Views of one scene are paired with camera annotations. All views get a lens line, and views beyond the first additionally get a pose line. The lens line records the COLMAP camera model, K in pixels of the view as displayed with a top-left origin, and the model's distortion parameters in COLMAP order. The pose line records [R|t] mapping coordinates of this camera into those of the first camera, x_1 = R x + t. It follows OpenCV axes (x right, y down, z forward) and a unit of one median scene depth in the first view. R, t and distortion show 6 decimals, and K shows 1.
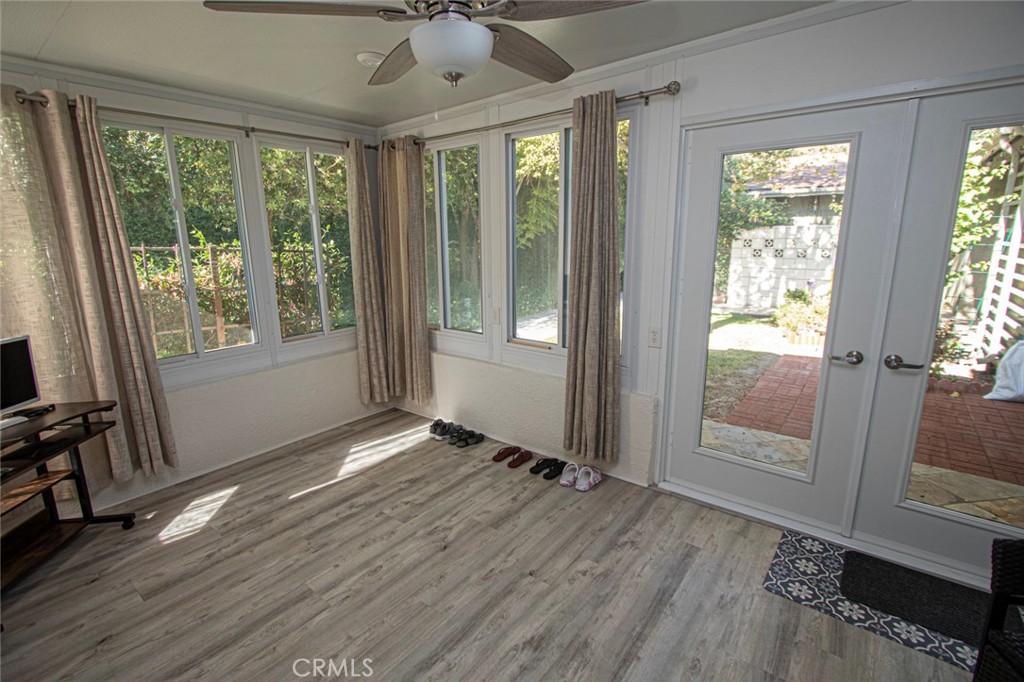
lens RADIAL K [[476.7, 0, 519.2], [0, 476.7, 342.2], [0, 0, 1]] dist [-0.020706, -0.000115]
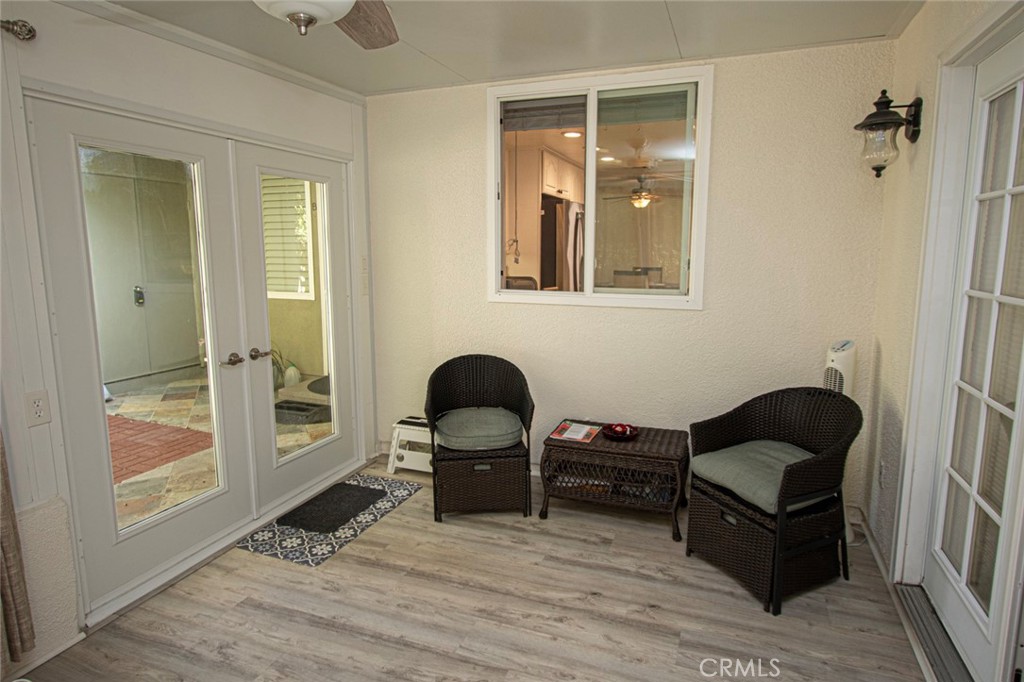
lens RADIAL K [[560.7, 0, 520.9], [0, 560.7, 336.9], [0, 0, 1]] dist [0.006787, 0.000059]
pose [[-0.297369, -0.137896, 0.944752, -0.746436], [0.212554, 0.955121, 0.206313, -0.149031], [-0.930802, 0.262162, -0.254713, 0.709272]]
